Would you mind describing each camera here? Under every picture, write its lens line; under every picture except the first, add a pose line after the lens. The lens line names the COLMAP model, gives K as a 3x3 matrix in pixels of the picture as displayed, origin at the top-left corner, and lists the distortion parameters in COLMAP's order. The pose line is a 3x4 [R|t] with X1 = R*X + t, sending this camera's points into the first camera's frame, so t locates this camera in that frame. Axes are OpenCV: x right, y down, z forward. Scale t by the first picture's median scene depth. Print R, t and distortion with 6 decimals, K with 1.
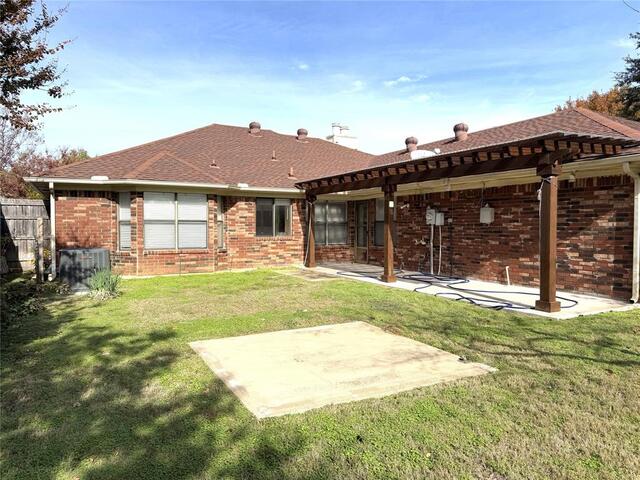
lens RADIAL K [[457.2, 0, 323.0], [0, 457.2, 240.0], [0, 0, 1]] dist [0.070113, -0.066536]
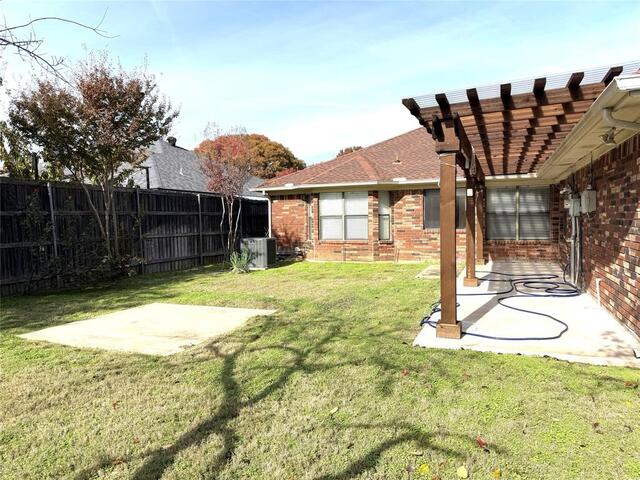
lens RADIAL K [[457.2, 0, 320.0], [0, 457.2, 239.1], [0, 0, 1]] dist [0.070113, -0.066536]
pose [[0.611927, 0.022263, -0.790601, 0.517420], [-0.007238, 0.999720, 0.022549, -0.007305], [0.790881, -0.008076, 0.611916, 0.222504]]
